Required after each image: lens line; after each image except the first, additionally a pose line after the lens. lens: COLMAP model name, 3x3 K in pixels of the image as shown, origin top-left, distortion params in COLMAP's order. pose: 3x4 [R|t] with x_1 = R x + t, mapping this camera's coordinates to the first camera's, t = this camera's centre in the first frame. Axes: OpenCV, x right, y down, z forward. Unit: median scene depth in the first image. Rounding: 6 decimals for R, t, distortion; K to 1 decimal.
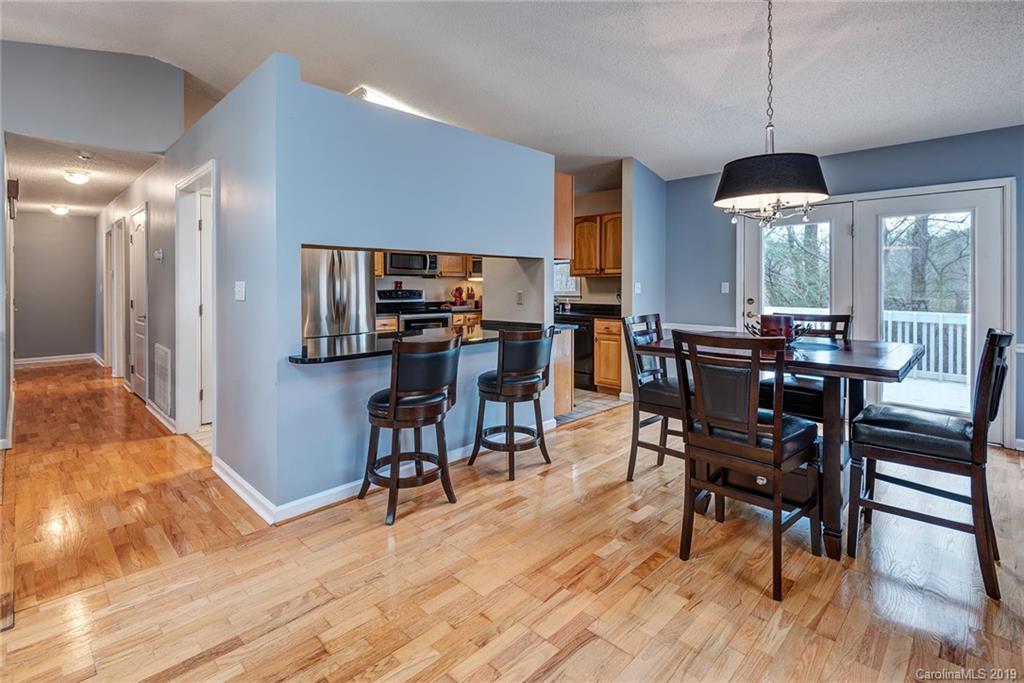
lens RADIAL K [[486.5, 0, 498.4], [0, 486.5, 291.0], [0, 0, 1]] dist [0.002631, -0.005810]
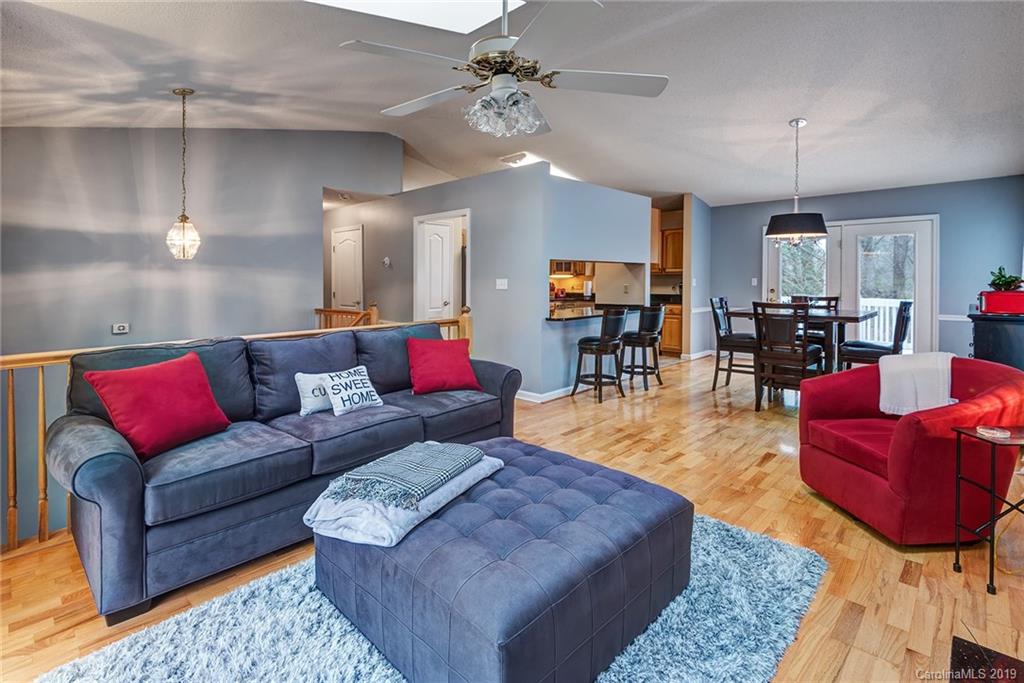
lens RADIAL K [[486.5, 0, 491.0], [0, 486.5, 294.2], [0, 0, 1]] dist [0.002631, -0.005810]
pose [[0.999991, -0.003260, 0.002745, -0.470079], [0.003217, 0.999874, 0.015570, 0.008218], [-0.002795, -0.015561, 0.999875, -0.658543]]
